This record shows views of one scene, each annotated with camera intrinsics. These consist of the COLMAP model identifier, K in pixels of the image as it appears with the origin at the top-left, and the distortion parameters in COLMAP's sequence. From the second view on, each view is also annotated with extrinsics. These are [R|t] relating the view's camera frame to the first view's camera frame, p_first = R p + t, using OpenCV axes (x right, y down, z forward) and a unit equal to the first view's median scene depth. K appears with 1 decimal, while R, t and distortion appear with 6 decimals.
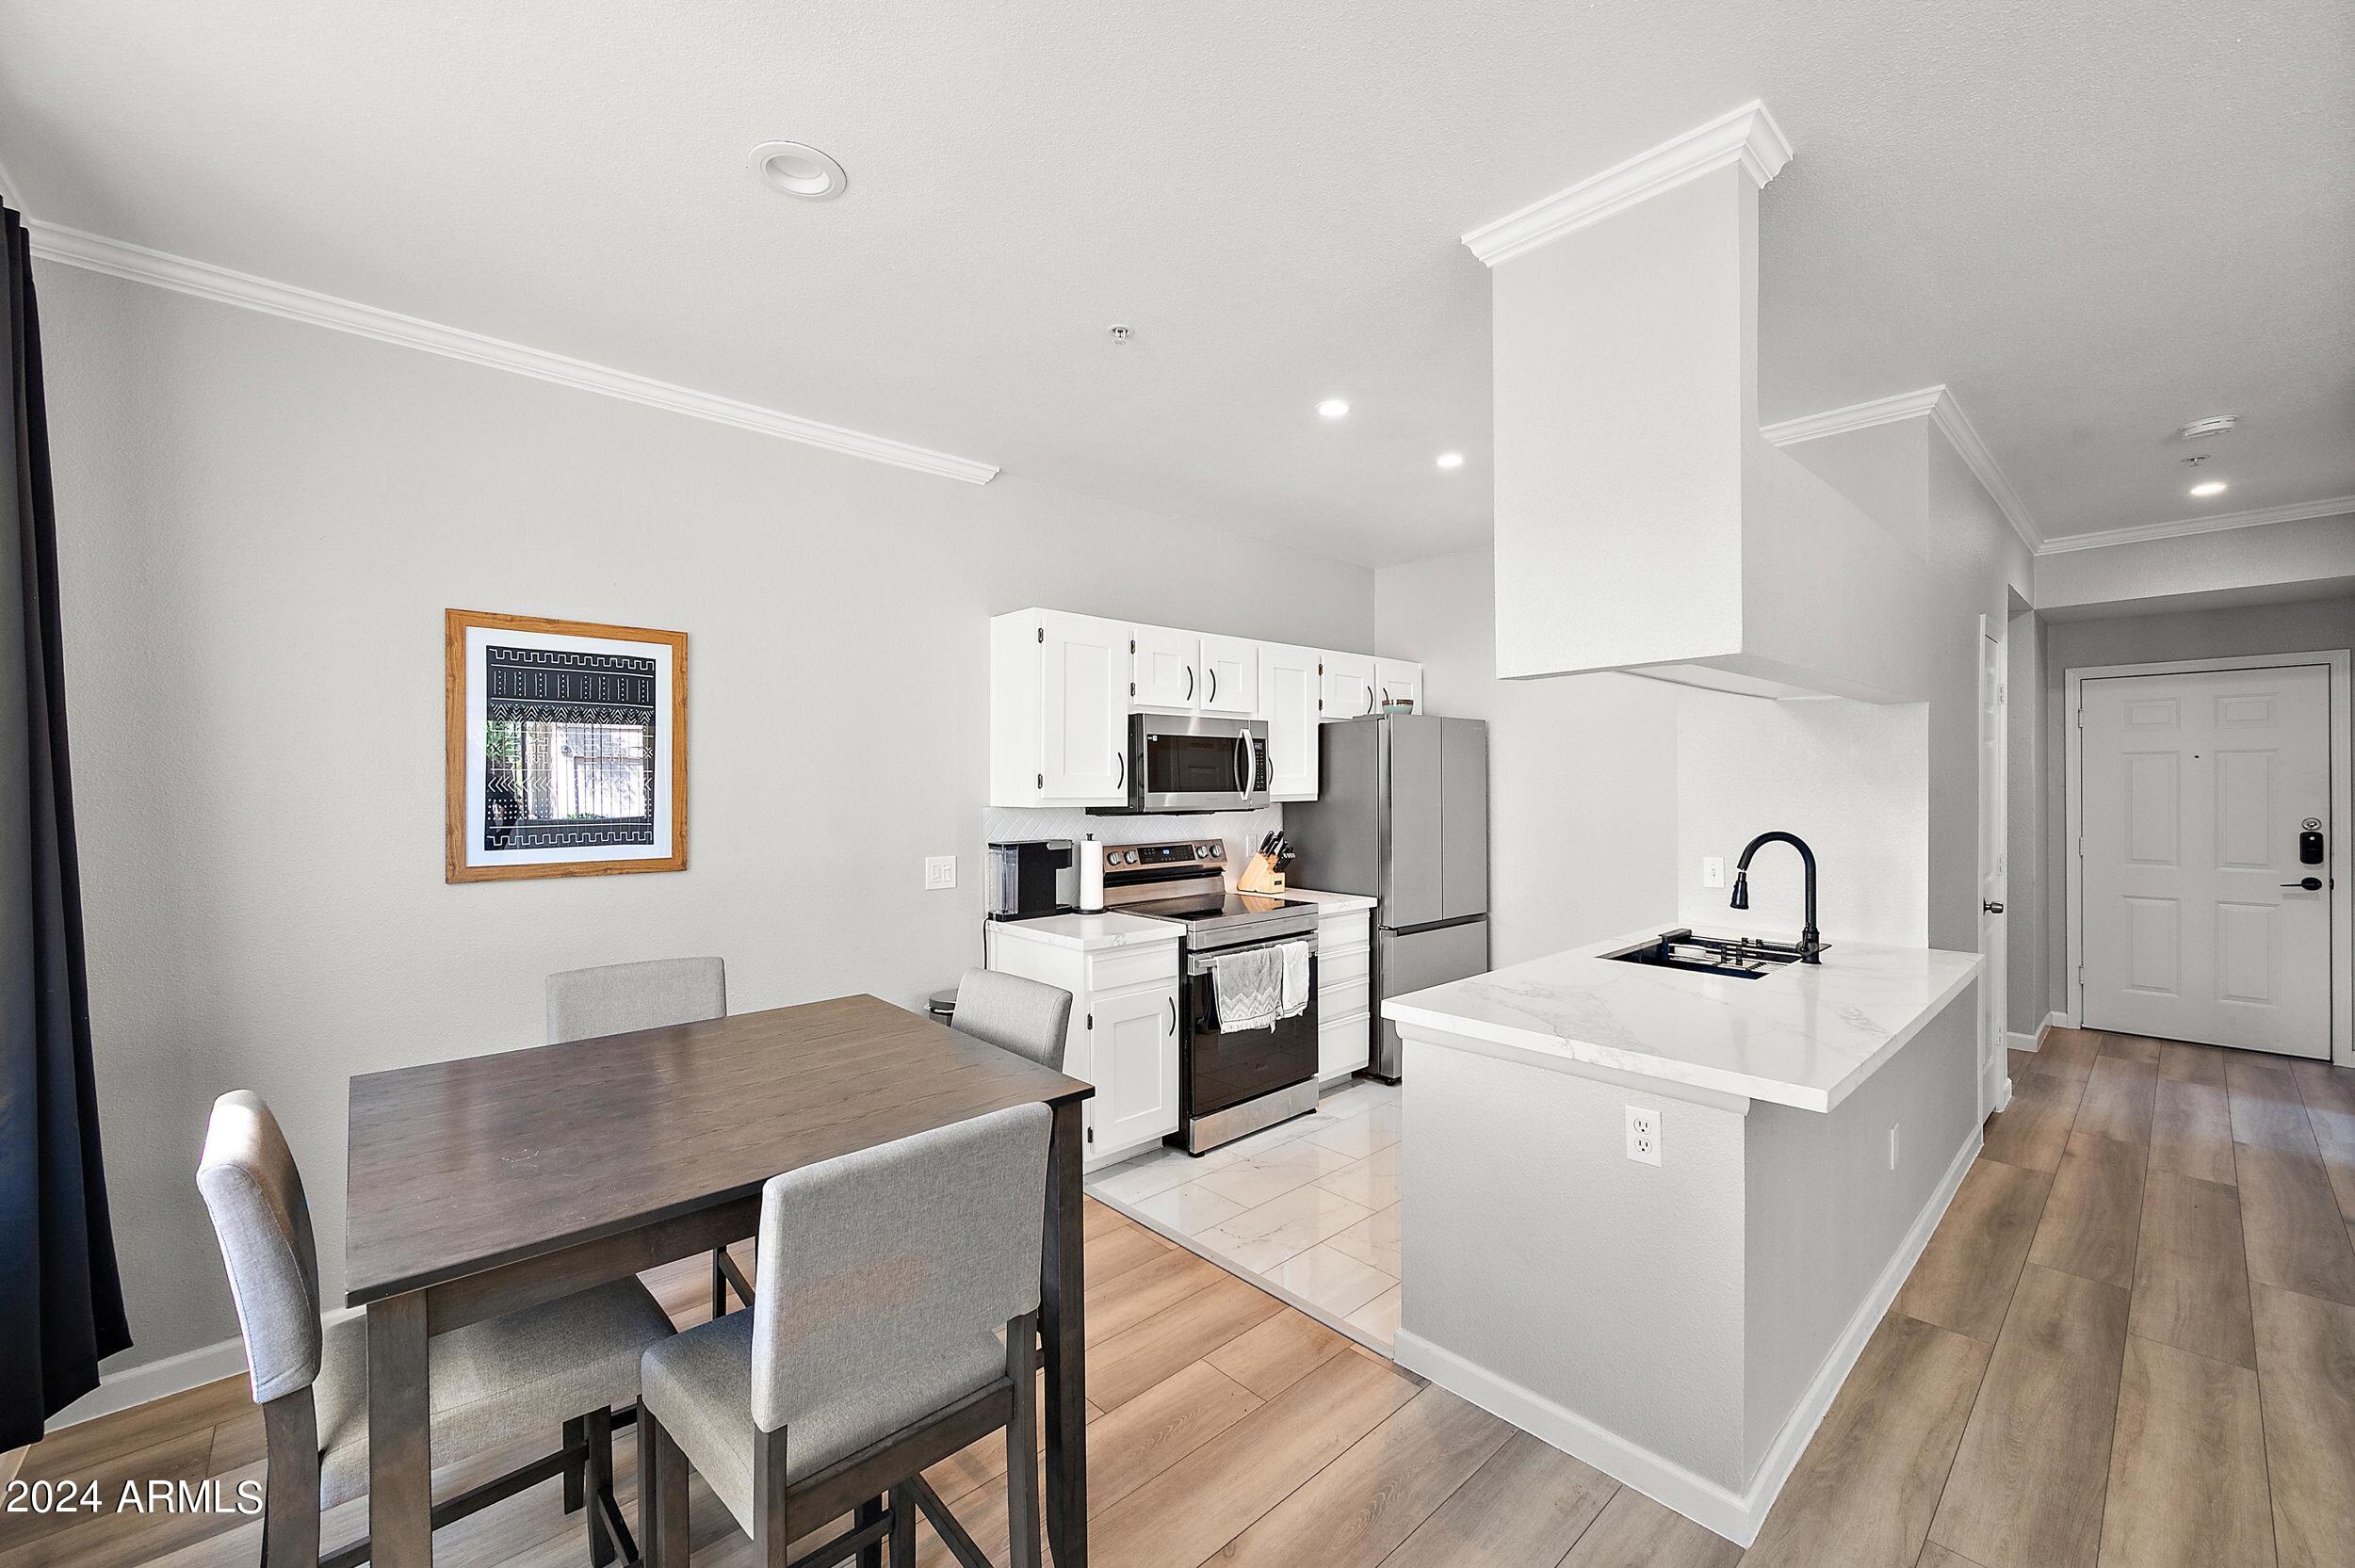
lens RADIAL K [[934.7, 0, 1175.6], [0, 934.7, 758.9], [0, 0, 1]] dist [-0.000050, -0.000071]
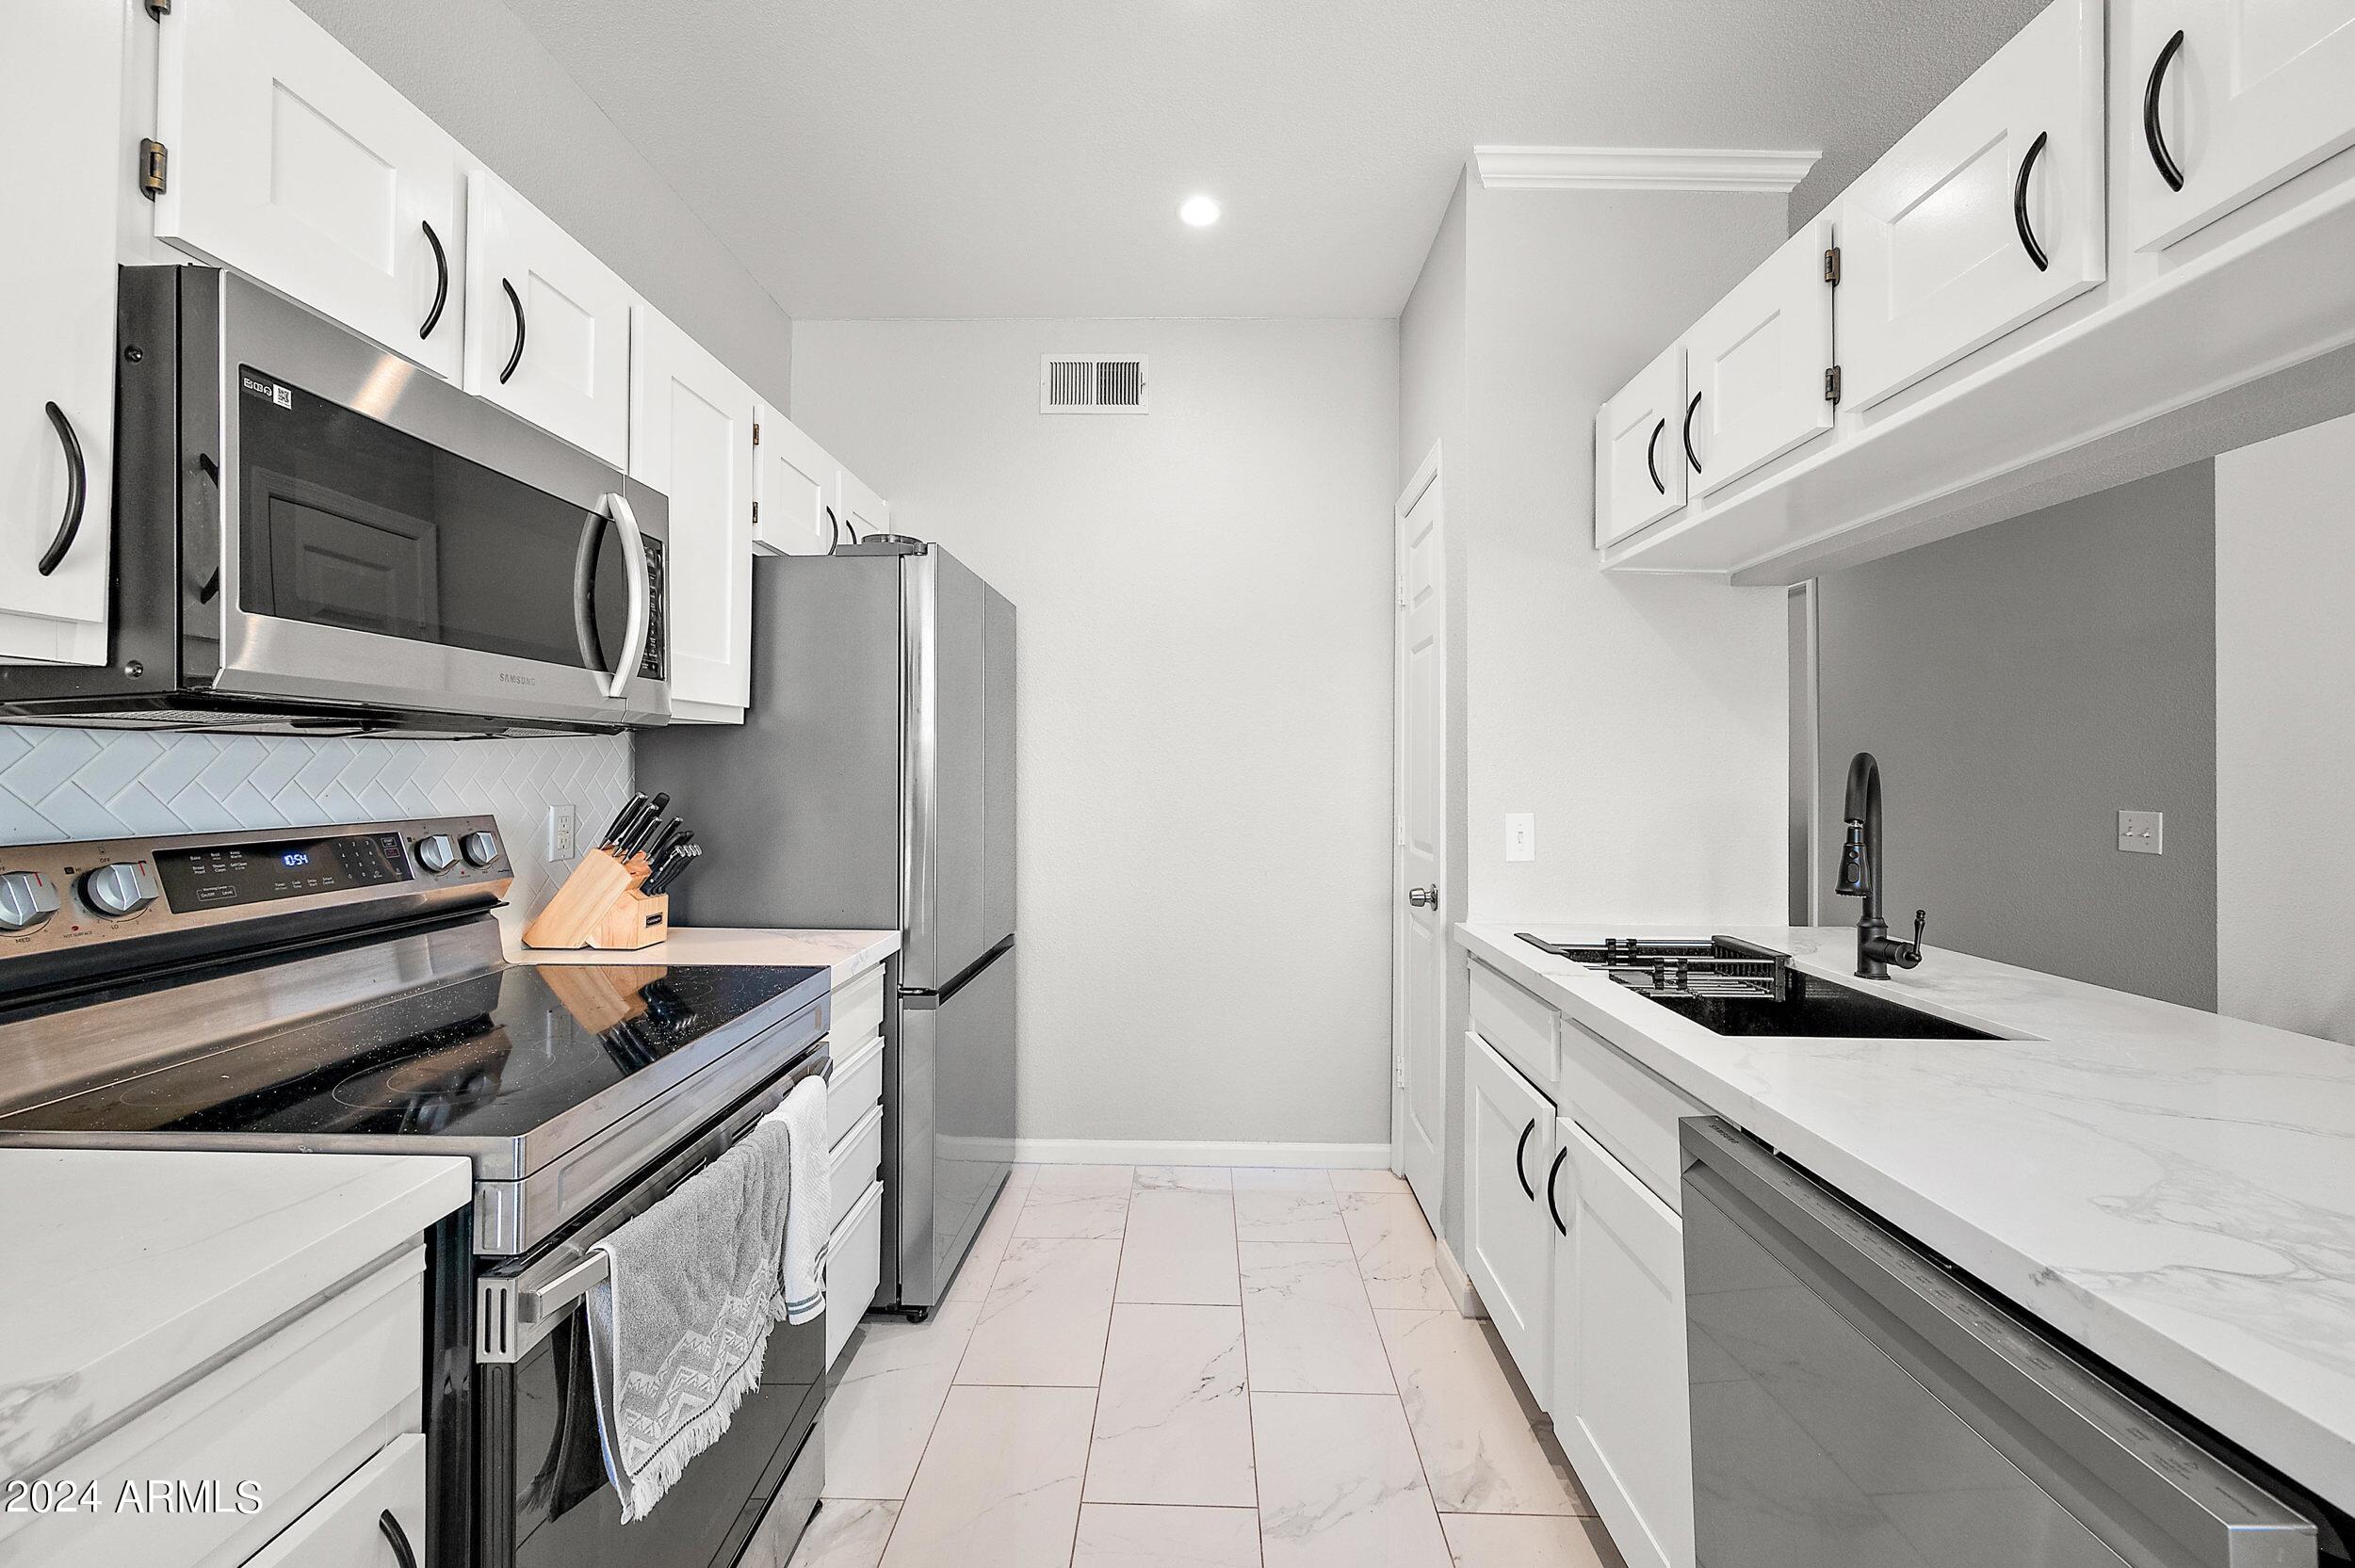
lens RADIAL K [[934.7, 0, 1175.6], [0, 934.7, 758.9], [0, 0, 1]] dist [-0.000050, -0.000071]
pose [[0.689835, 0.016840, 0.723770, -0.032813], [-0.026625, 0.999643, 0.002118, 0.059885], [-0.723476, -0.020731, 0.690038, 0.598805]]
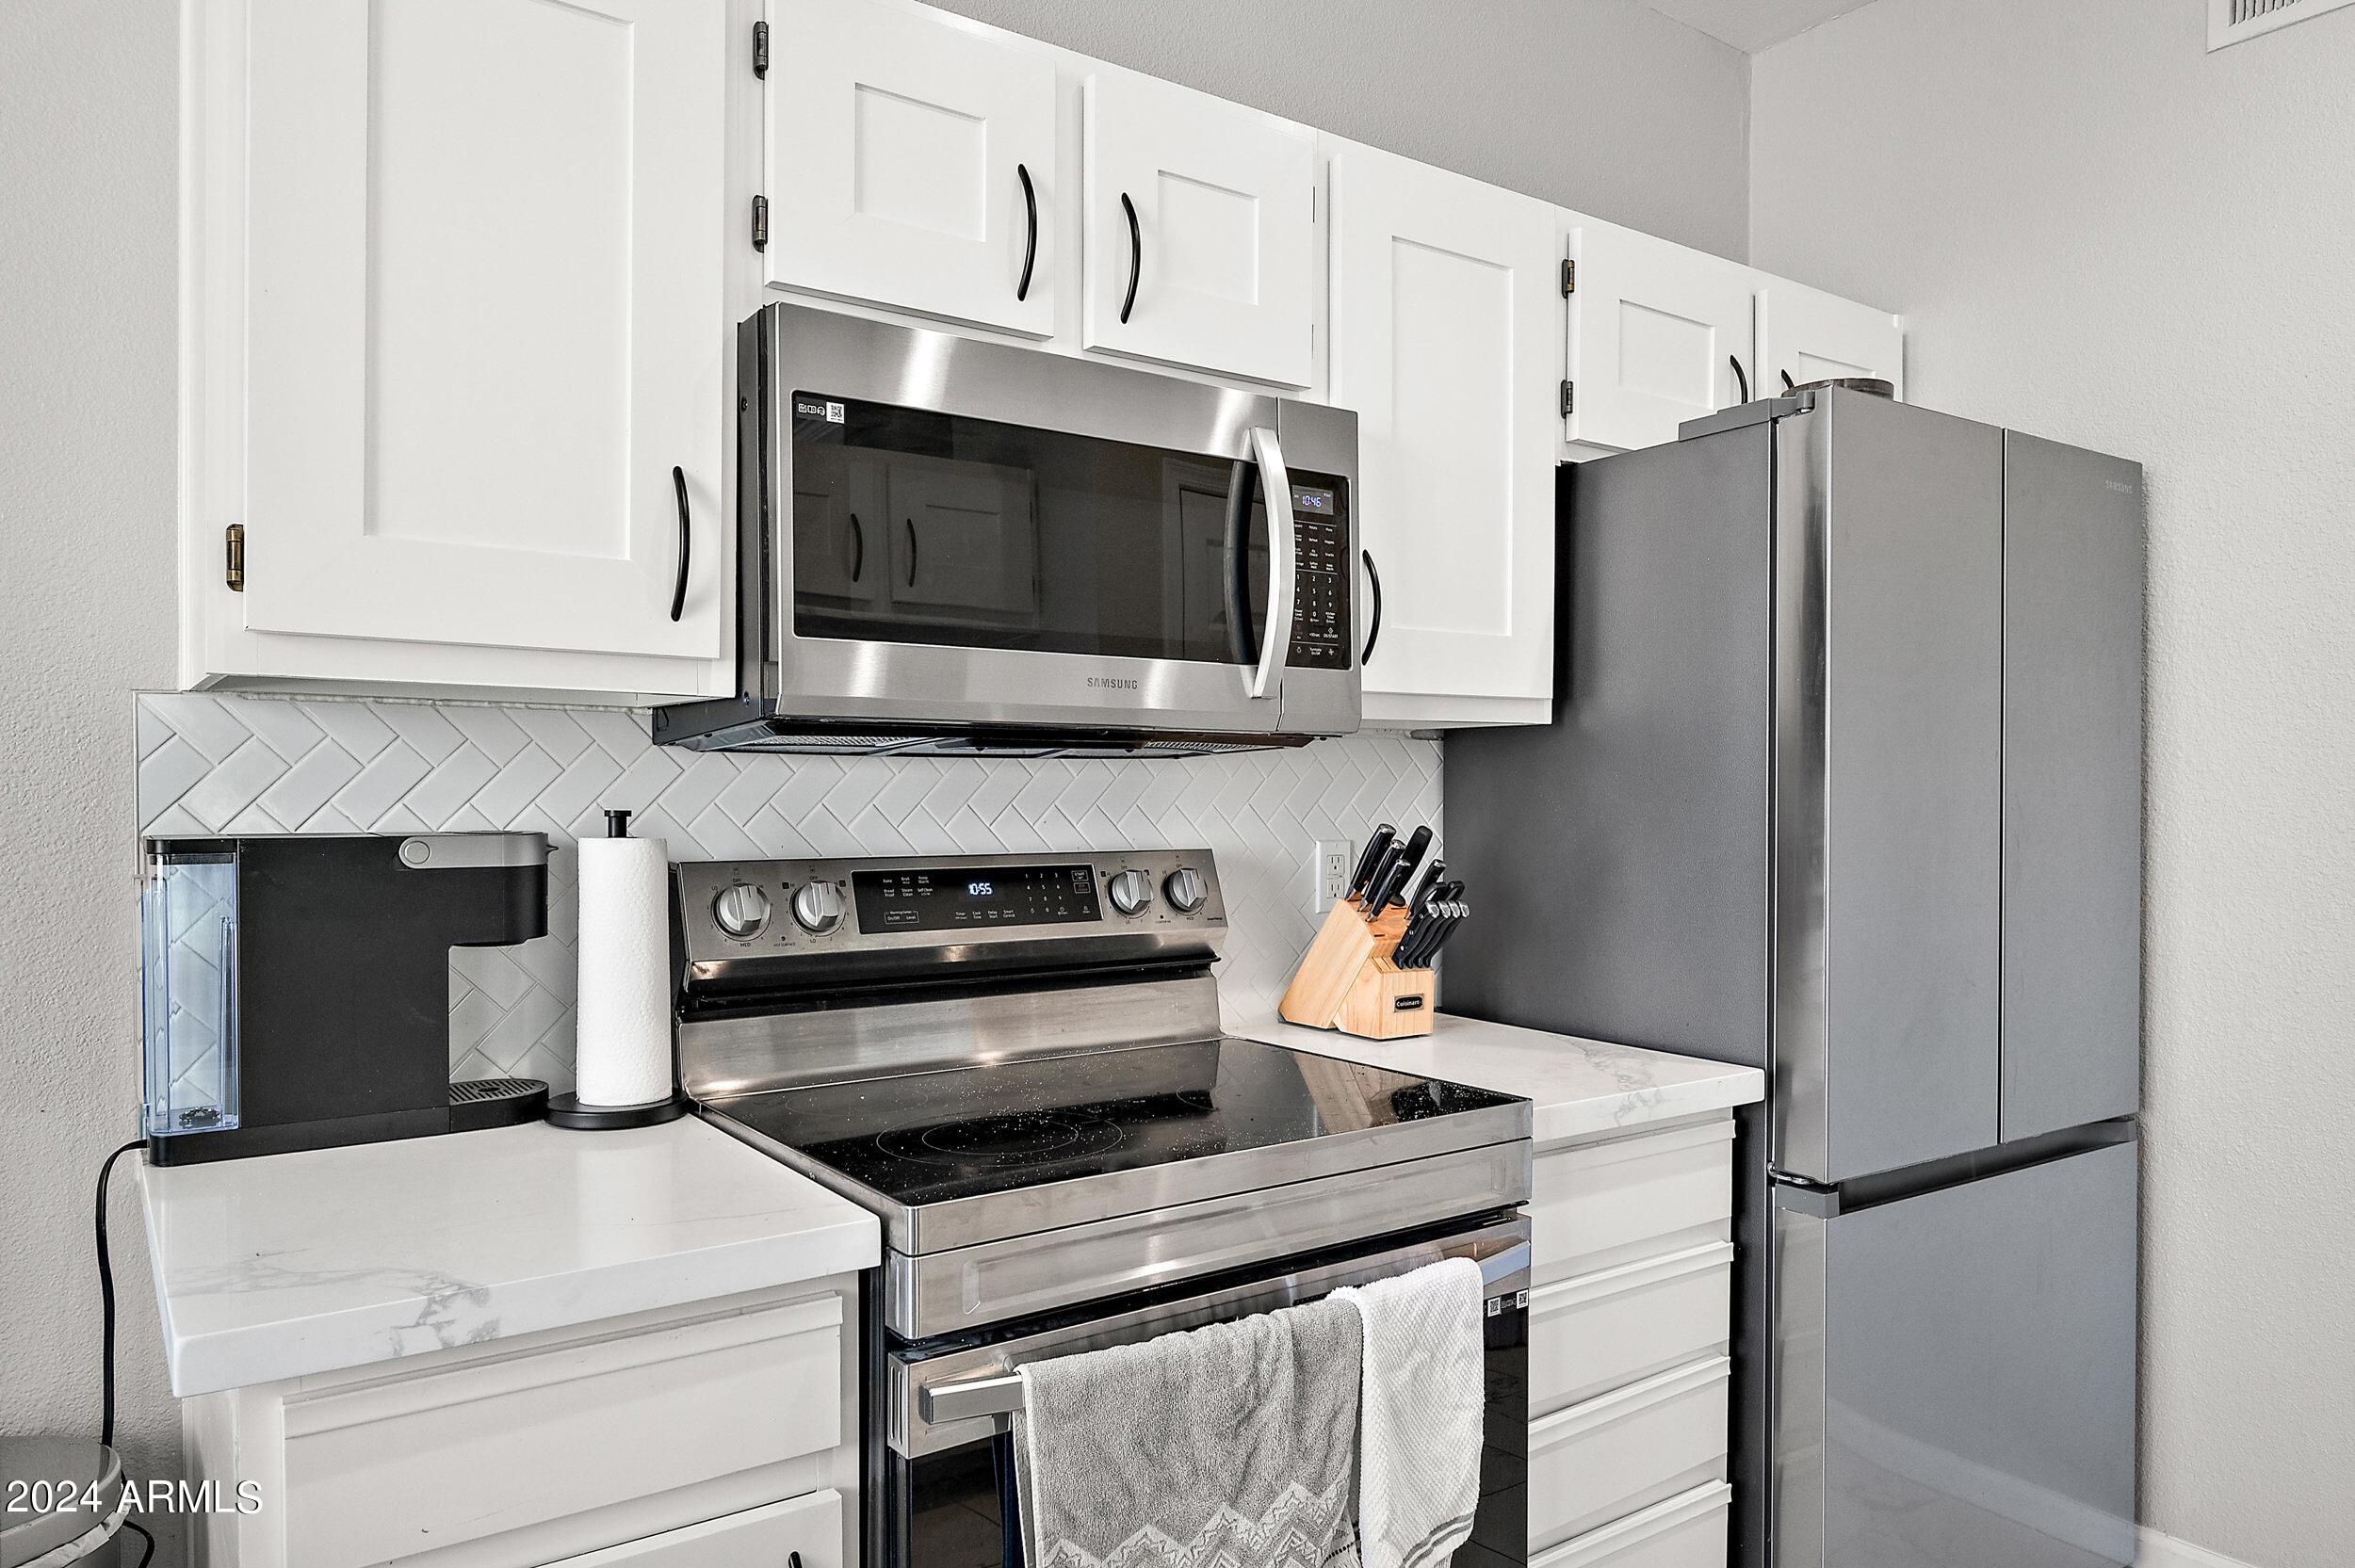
lens RADIAL K [[1524.4, 0, 1177.6], [0, 1524.4, 811.4], [0, 0, 1]] dist [0.003194, 0.000282]
pose [[0.992800, 0.007087, -0.119571, 0.102238], [-0.002710, 0.999322, 0.036724, 0.059812], [0.119751, -0.036136, 0.992146, 0.560110]]
